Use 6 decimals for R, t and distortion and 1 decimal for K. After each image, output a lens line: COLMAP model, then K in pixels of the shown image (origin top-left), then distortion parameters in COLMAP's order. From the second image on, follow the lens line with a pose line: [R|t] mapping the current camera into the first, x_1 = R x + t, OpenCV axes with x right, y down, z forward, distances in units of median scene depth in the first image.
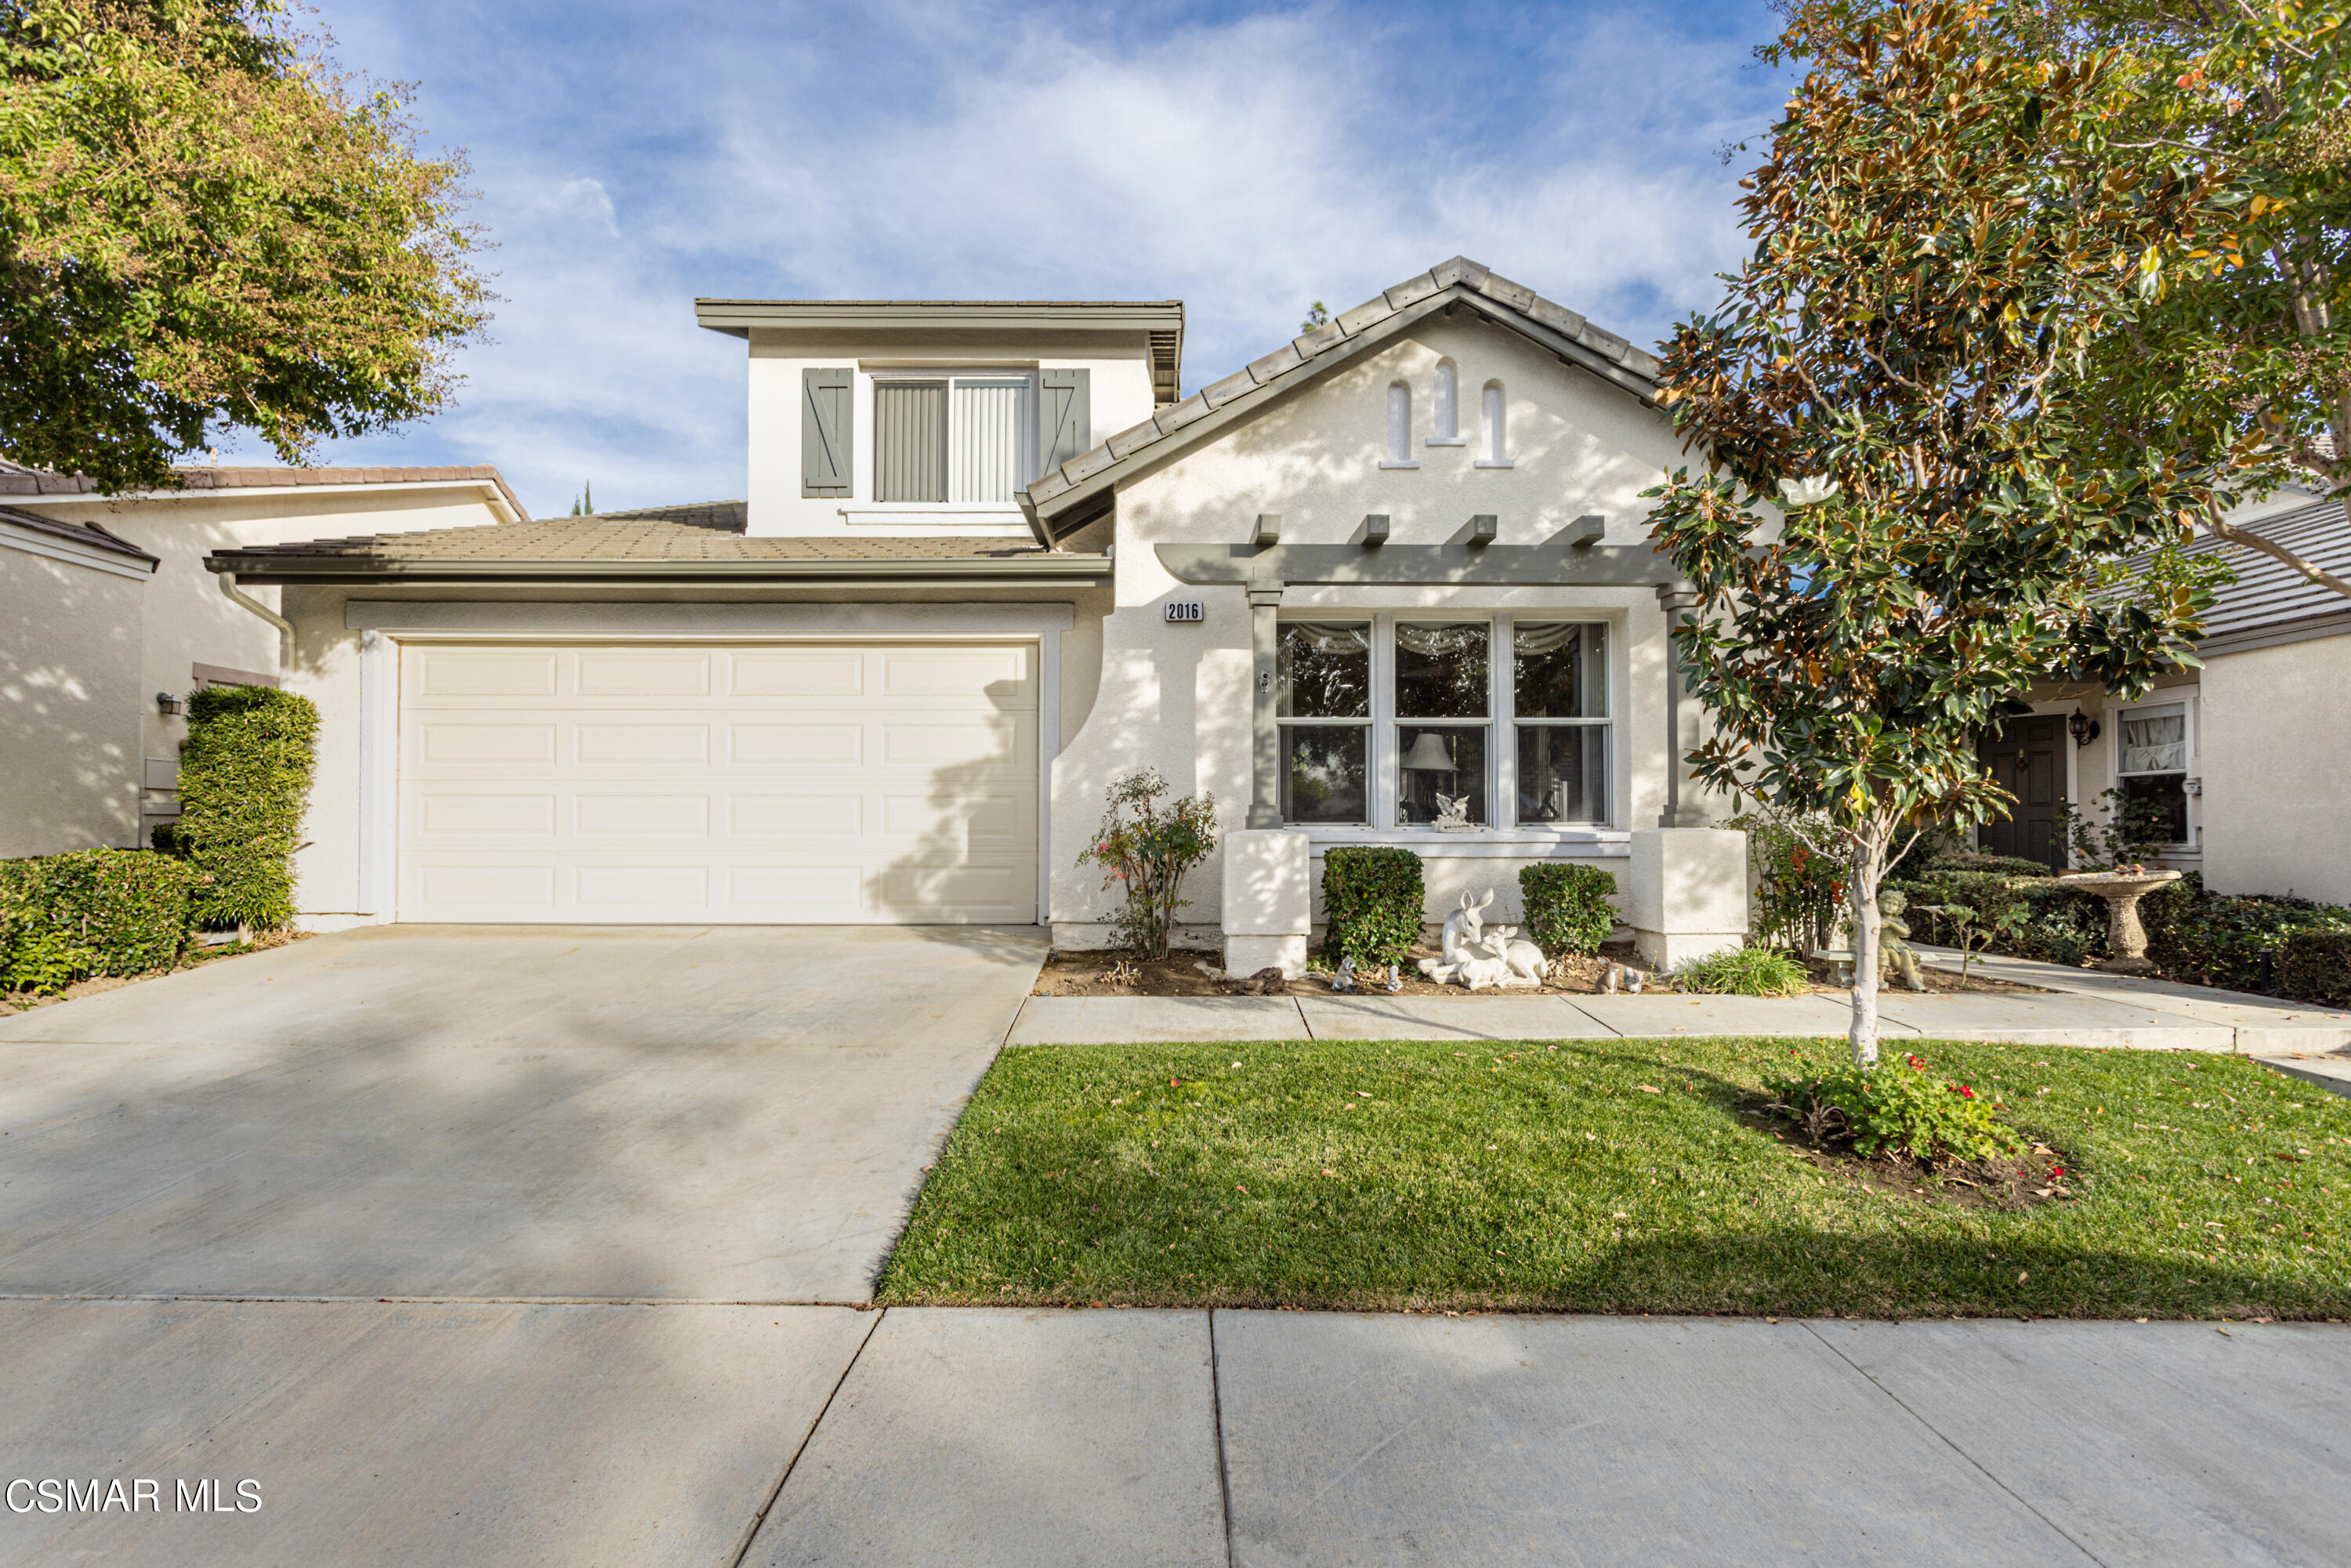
lens RADIAL K [[1143.8, 0, 1165.5], [0, 1143.8, 797.5], [0, 0, 1]] dist [-0.002156, 0.000081]
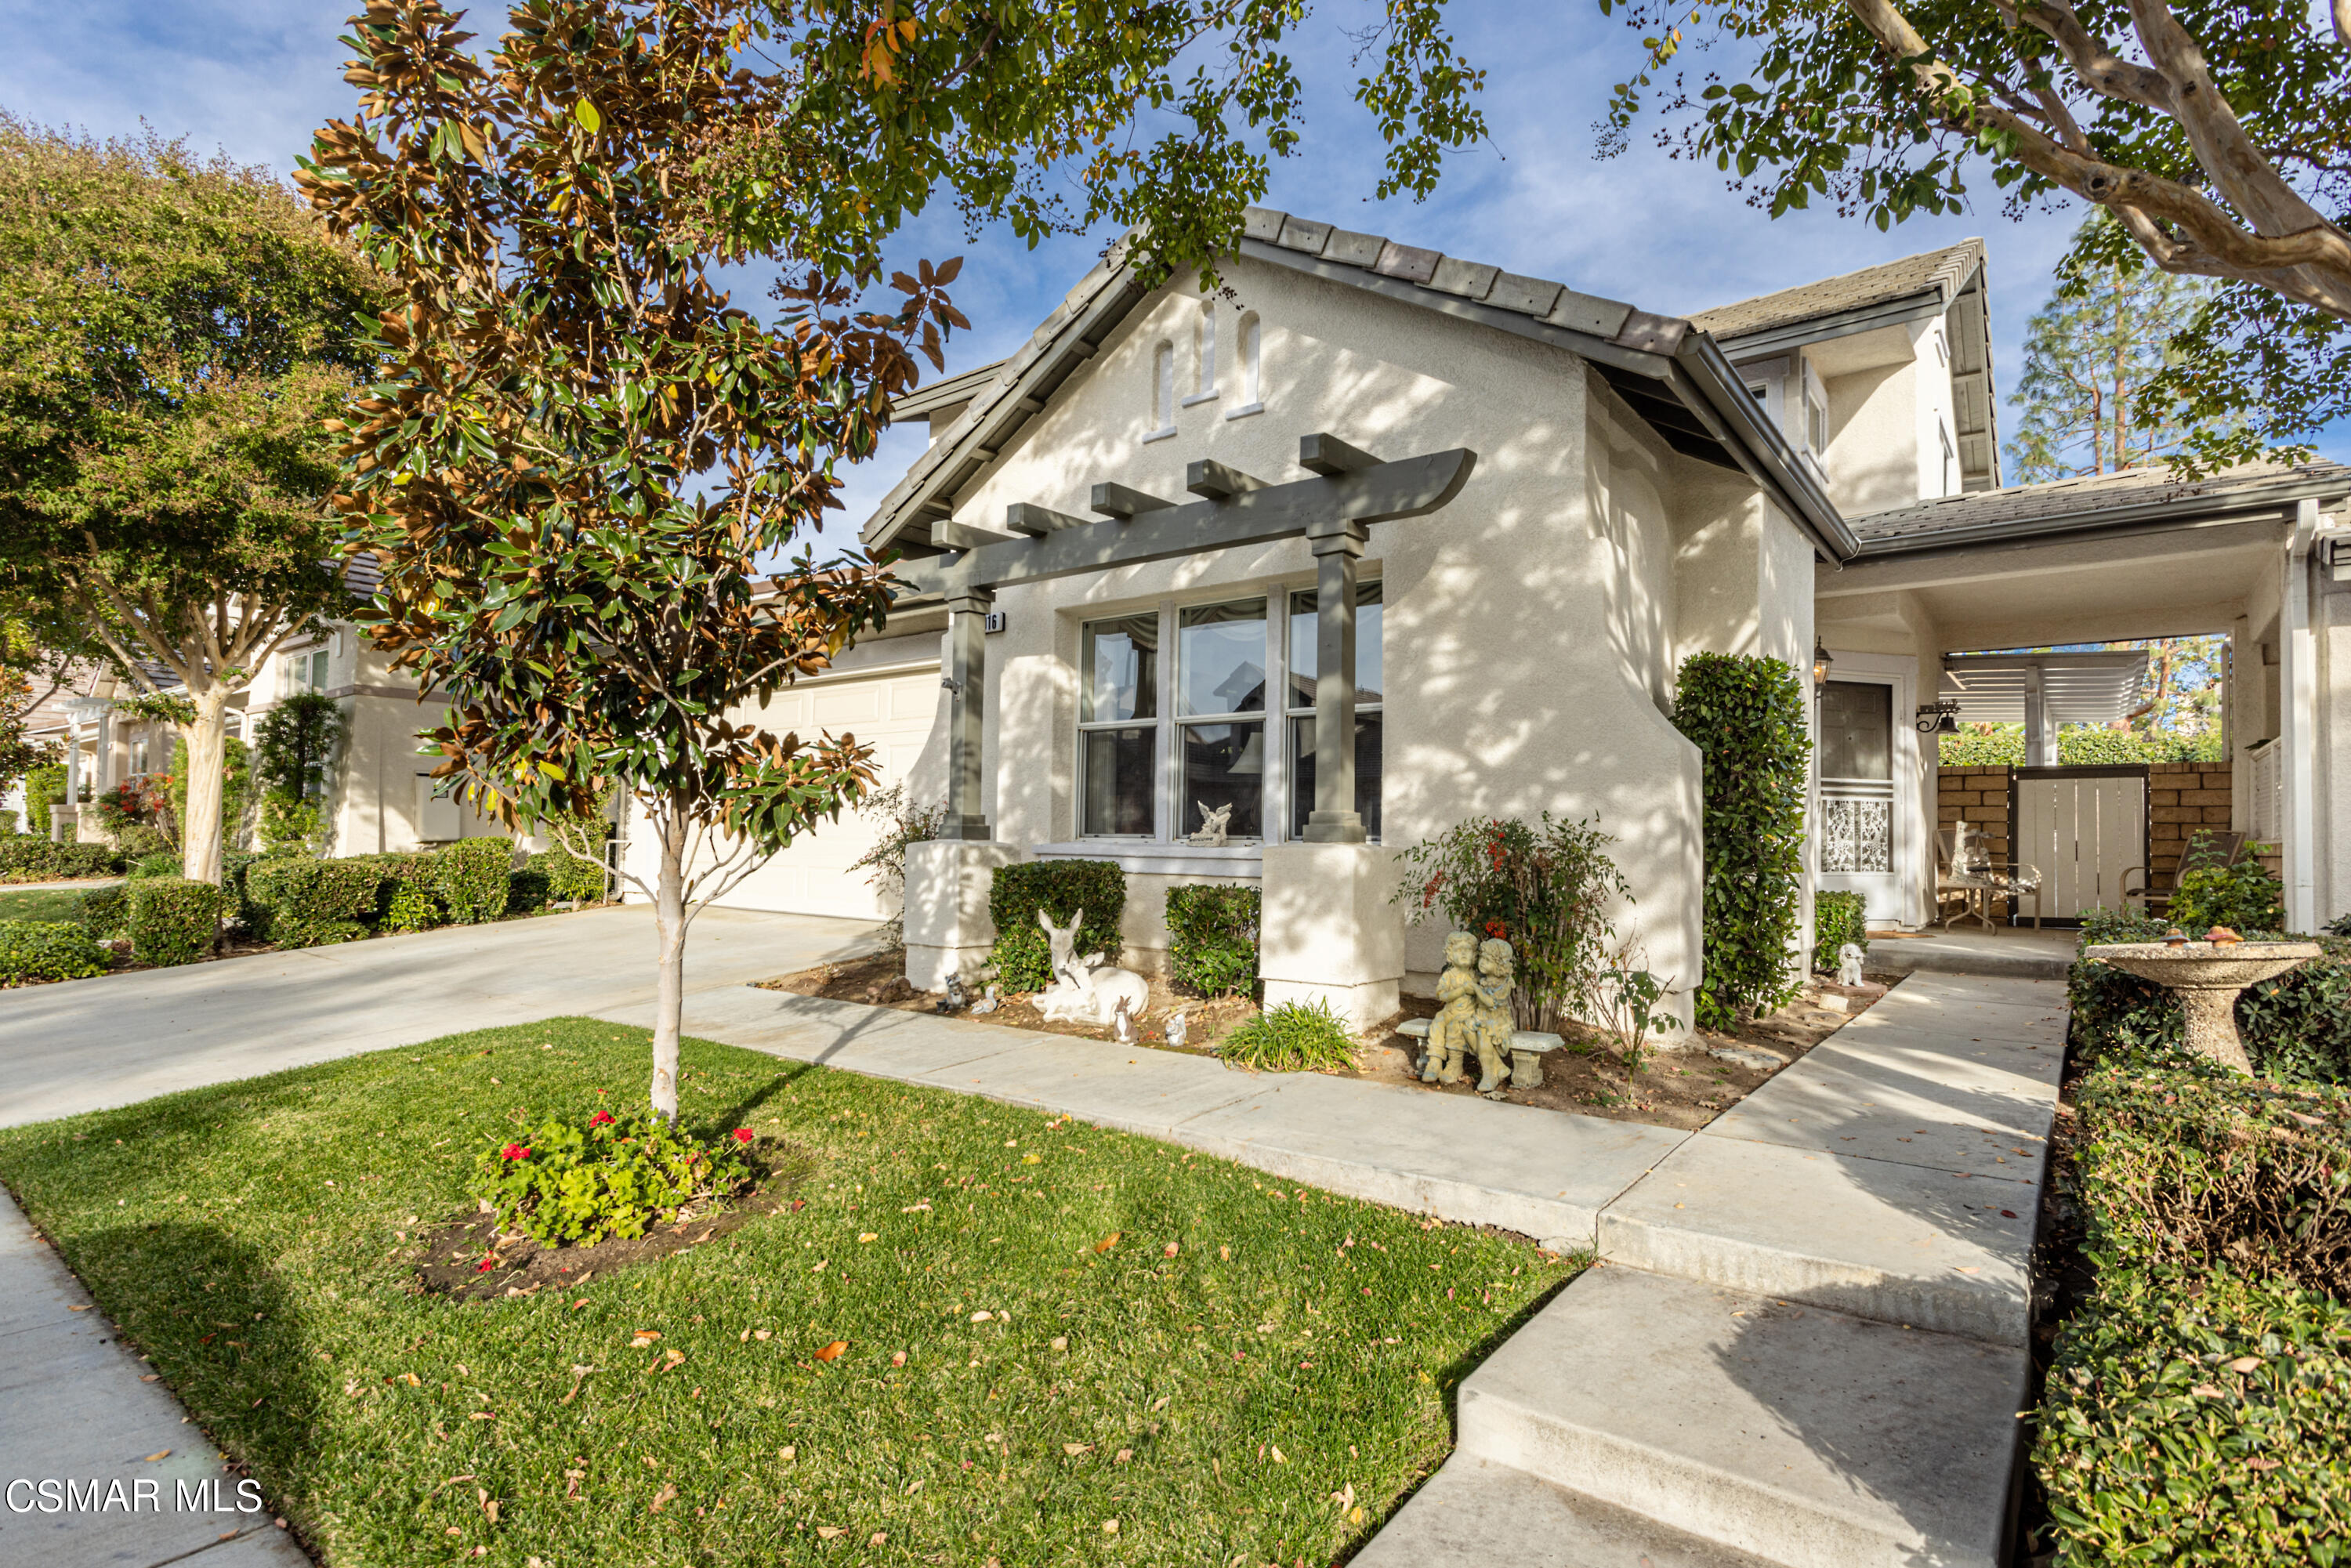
lens RADIAL K [[1143.8, 0, 1179.0], [0, 1143.8, 799.0], [0, 0, 1]] dist [-0.002156, 0.000081]
pose [[0.802614, -0.011539, -0.596387, 0.769966], [0.004792, 0.999905, -0.012897, 0.005985], [0.596479, 0.007493, 0.802594, 0.301408]]
